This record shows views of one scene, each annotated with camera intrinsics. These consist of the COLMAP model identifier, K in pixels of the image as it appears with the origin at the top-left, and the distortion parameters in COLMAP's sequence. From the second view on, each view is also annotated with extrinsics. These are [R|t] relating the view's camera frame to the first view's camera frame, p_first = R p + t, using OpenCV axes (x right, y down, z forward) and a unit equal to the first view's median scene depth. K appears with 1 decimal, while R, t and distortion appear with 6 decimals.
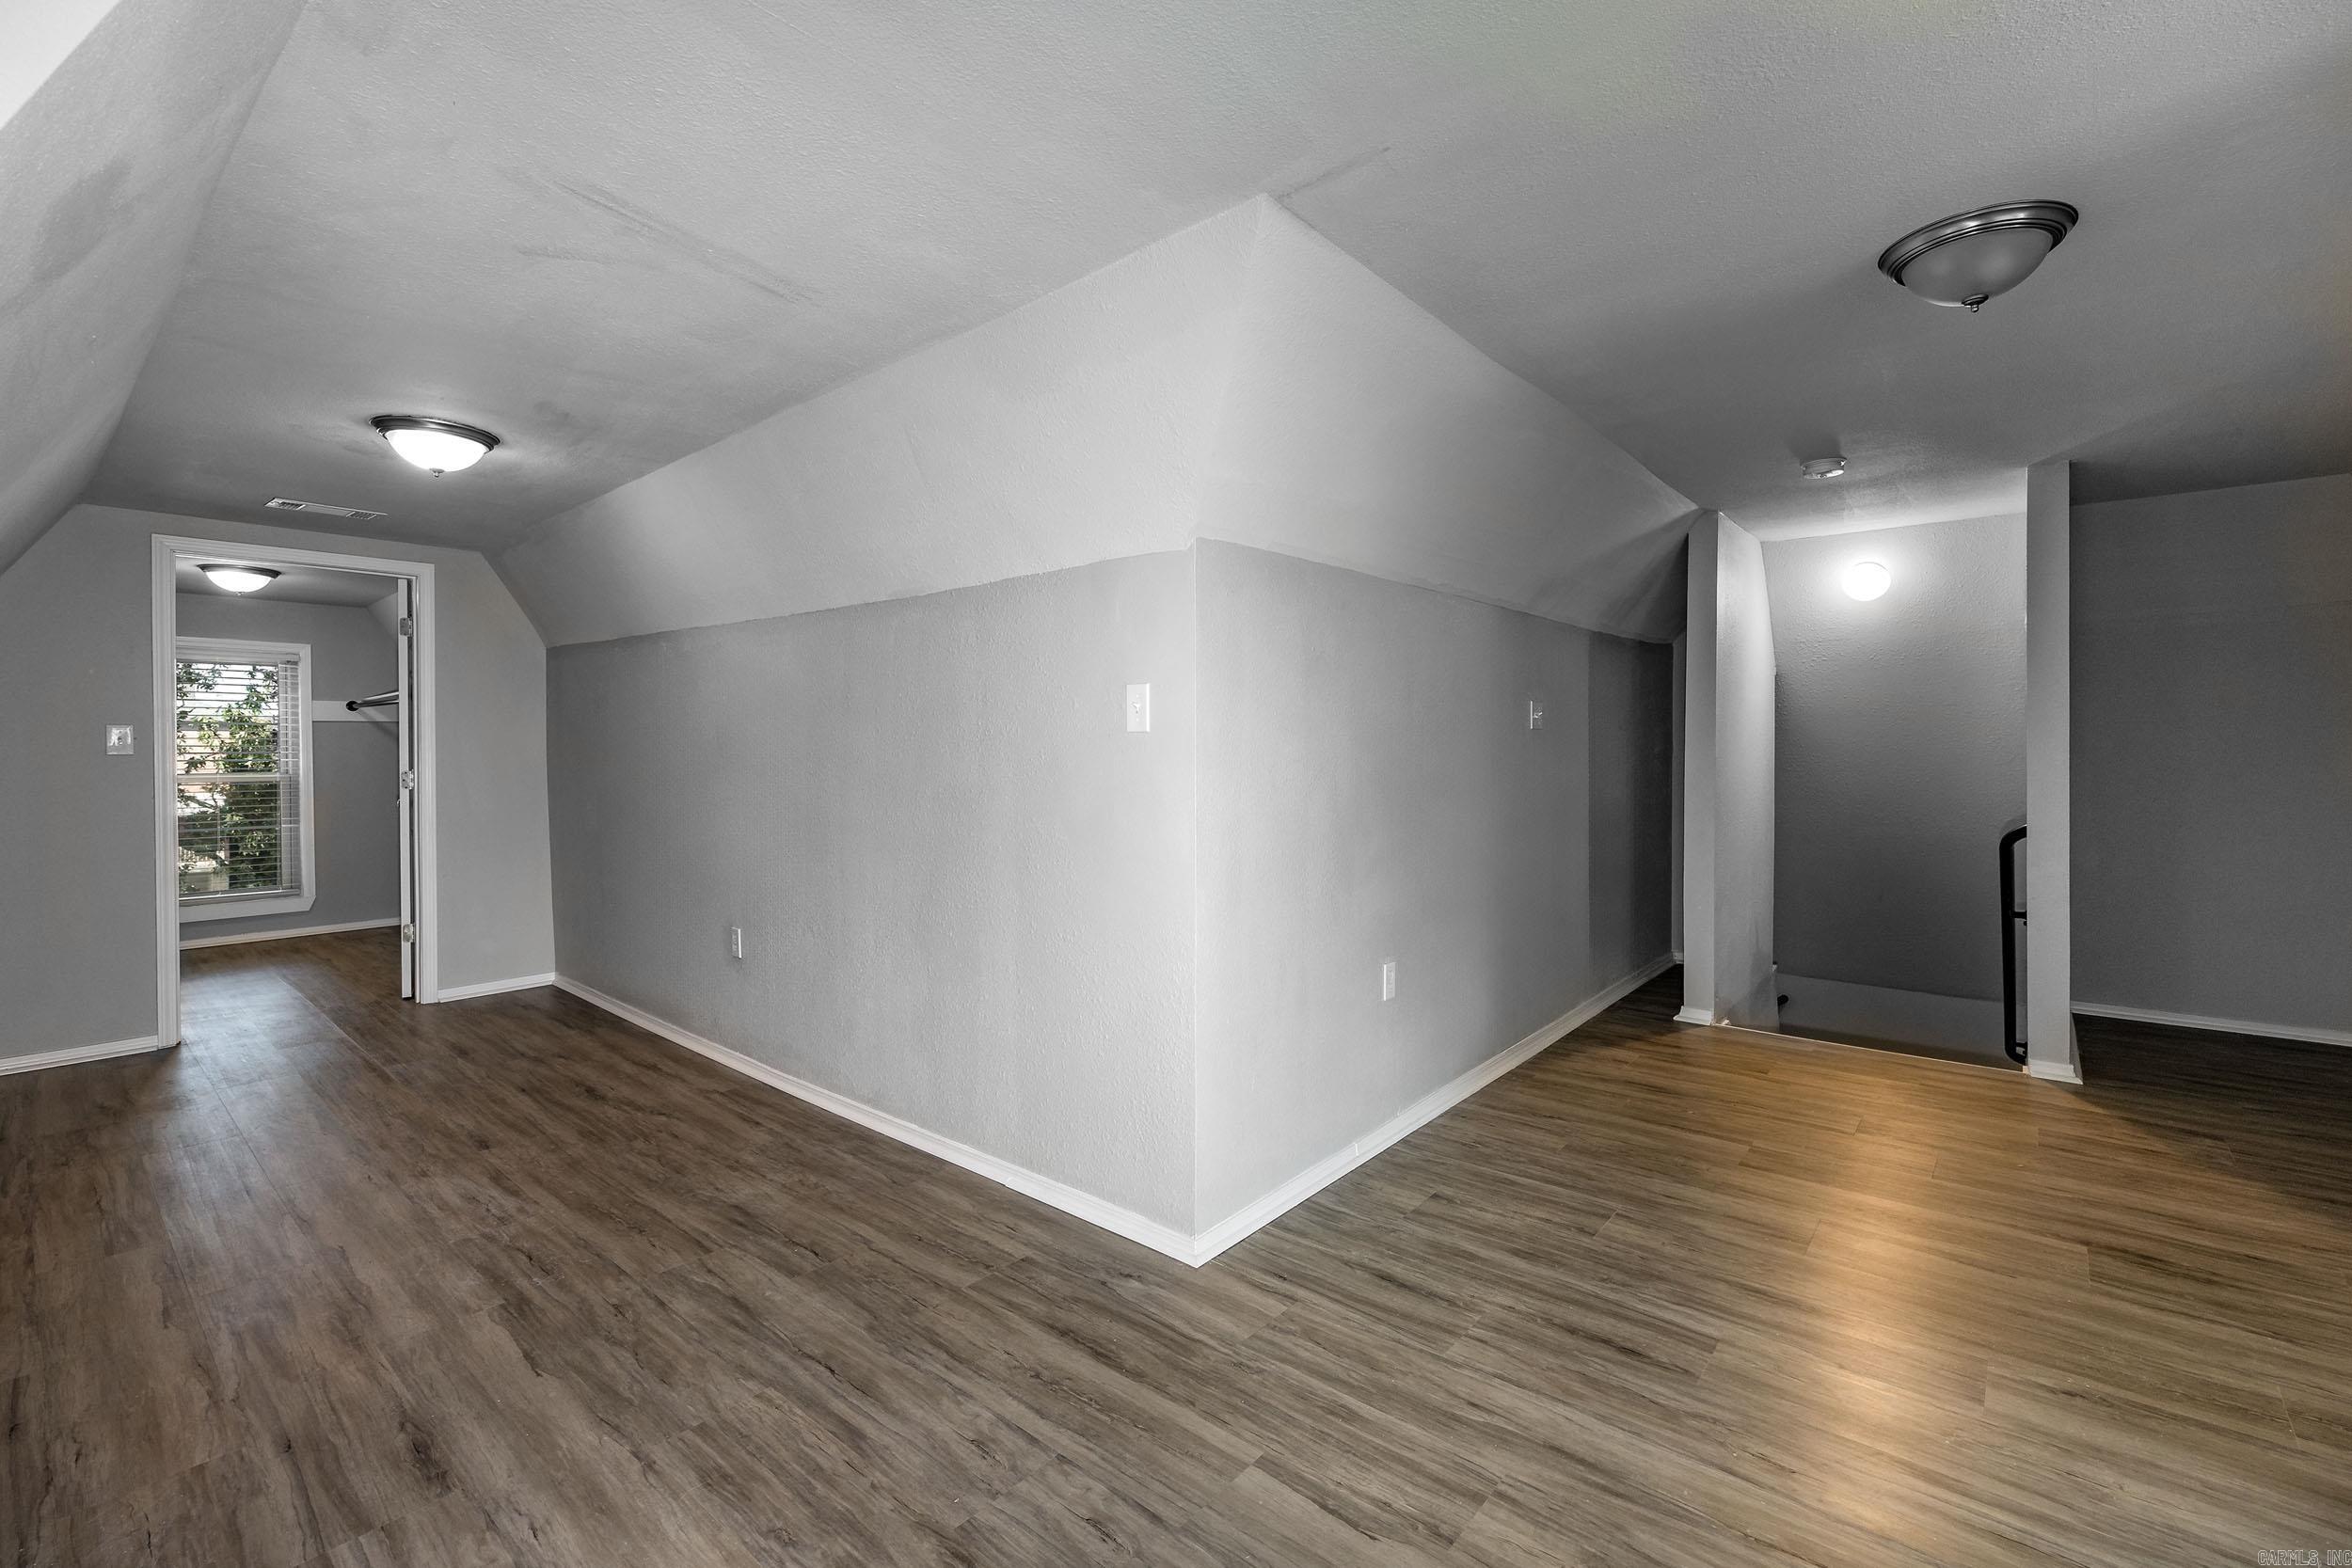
lens RADIAL K [[989.5, 0, 1175.4], [0, 989.5, 770.8], [0, 0, 1]] dist [-0.000267, 0.000375]
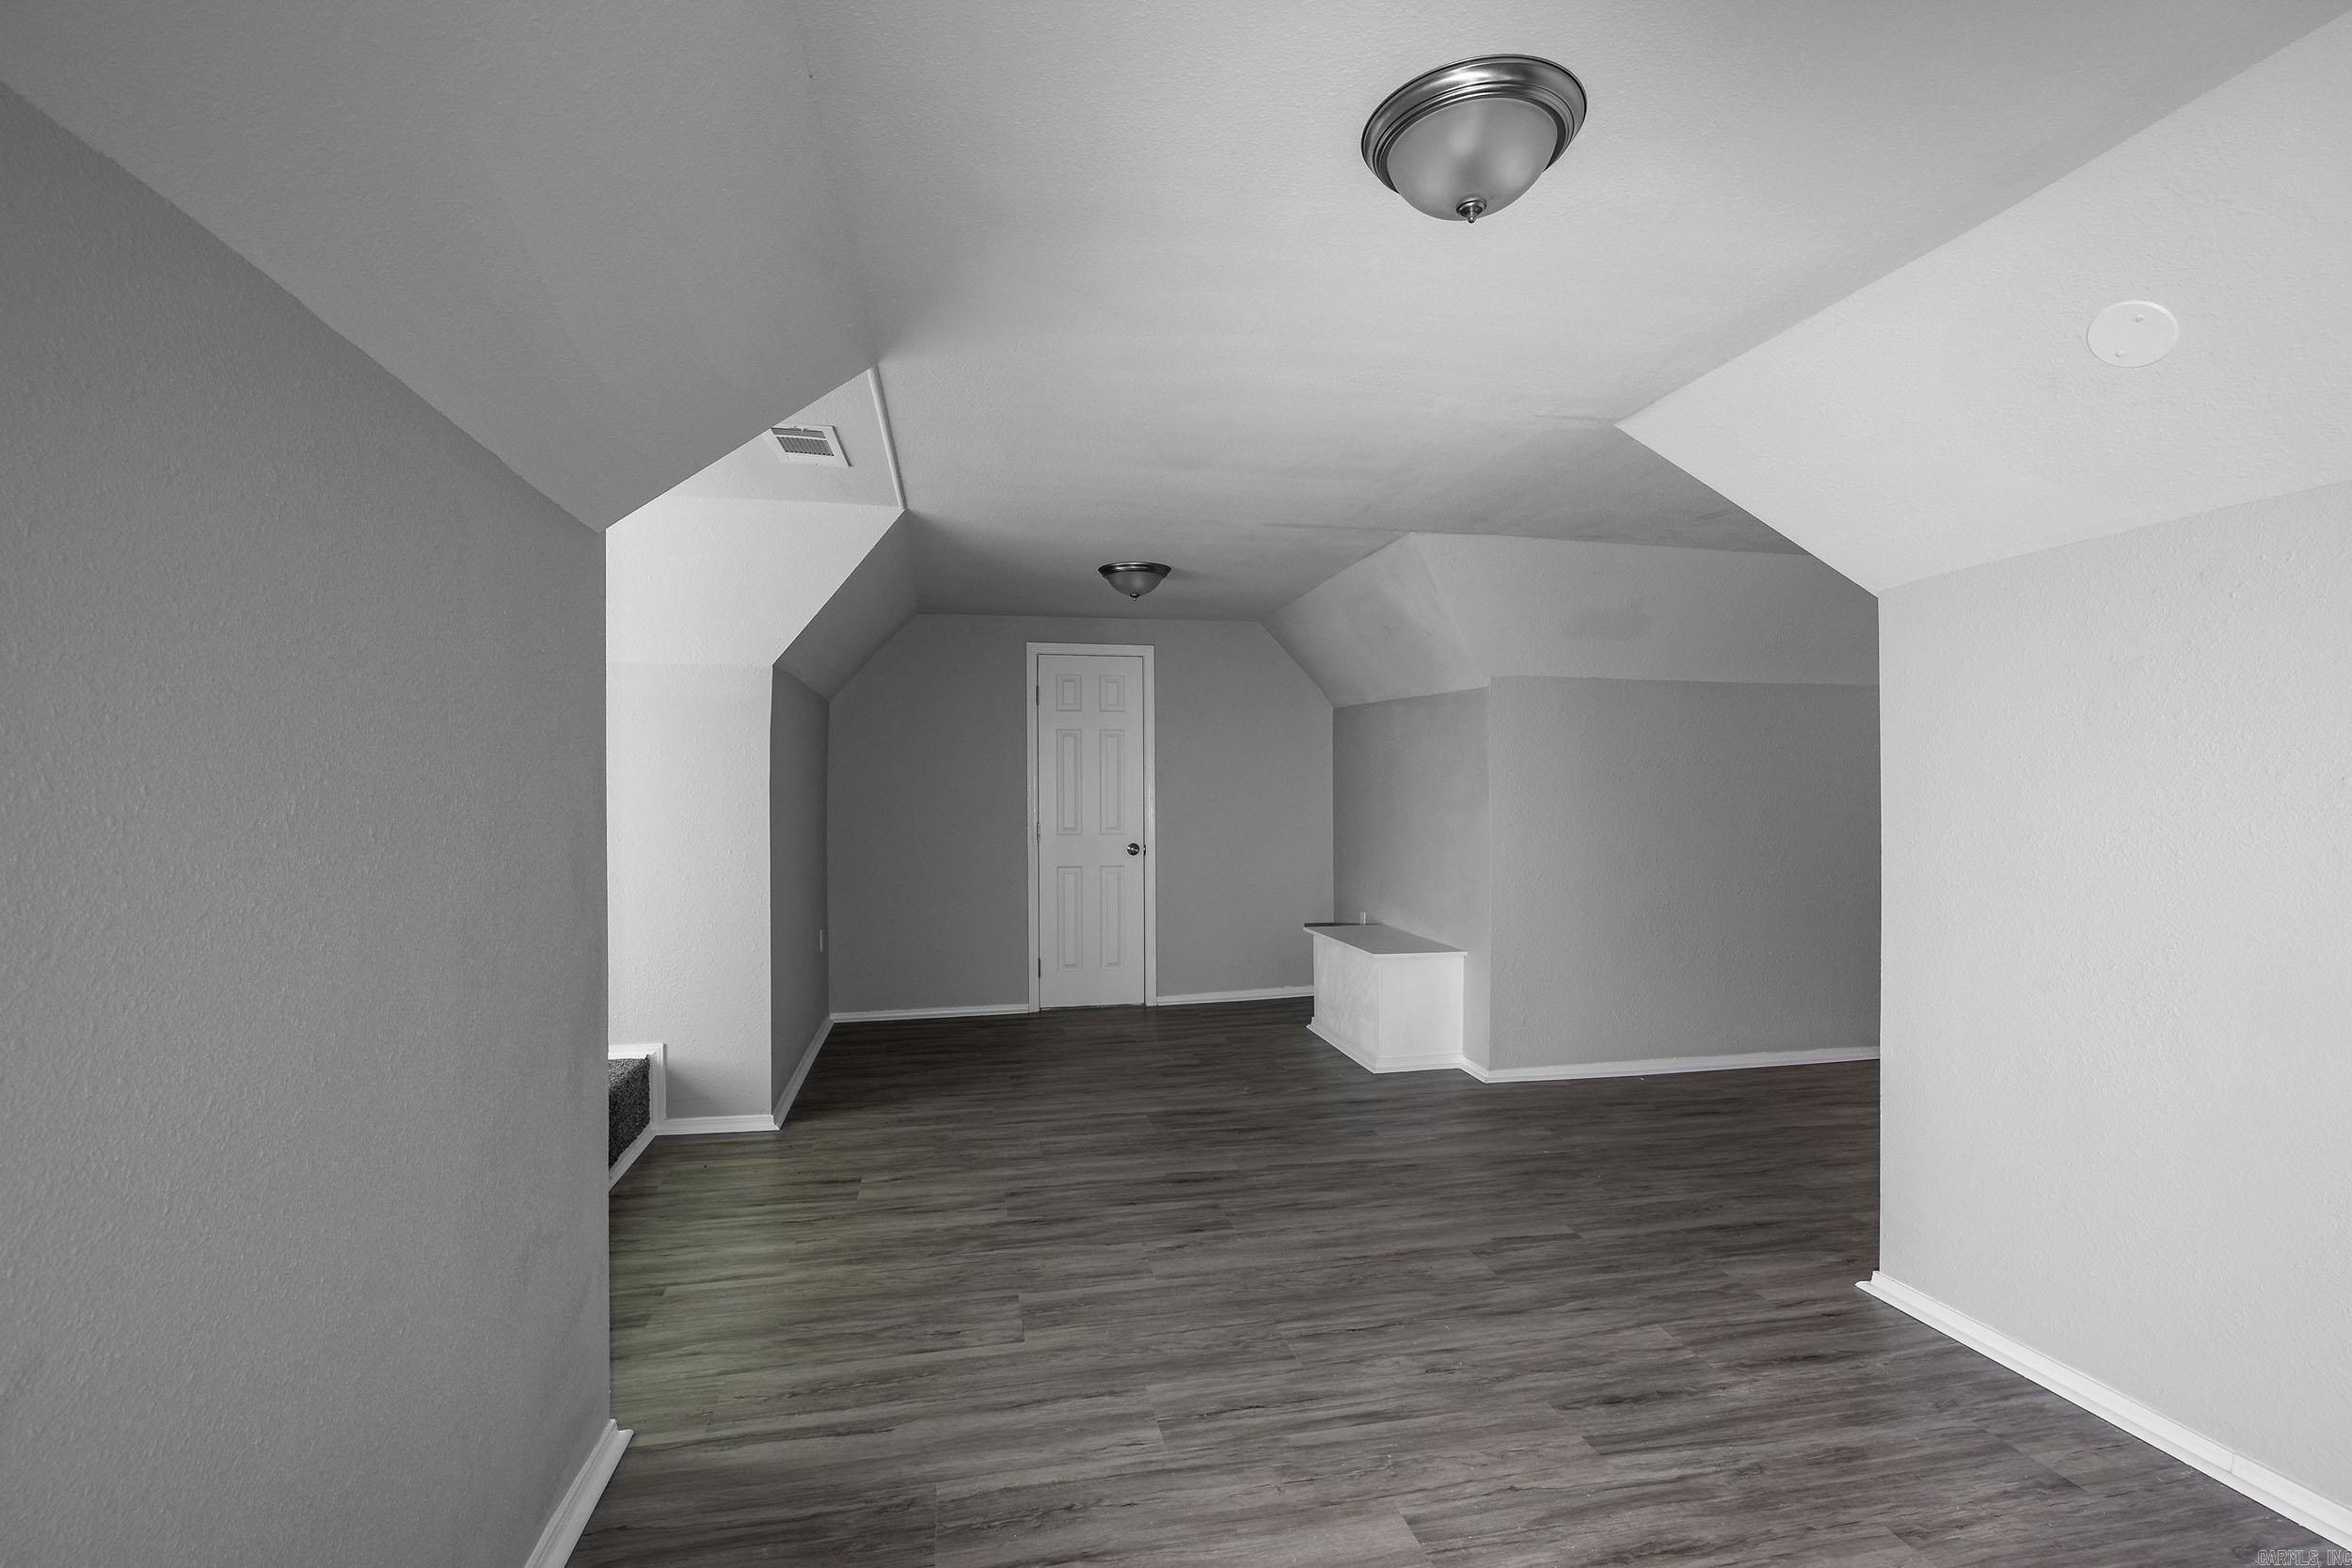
lens RADIAL K [[989.5, 0, 1168.9], [0, 989.5, 787.0], [0, 0, 1]] dist [-0.000267, 0.000375]
pose [[-0.609172, -0.000143, -0.793038, 1.487099], [-0.009616, 0.999928, 0.007207, -0.019783], [0.792979, 0.012016, -0.609130, 1.231129]]
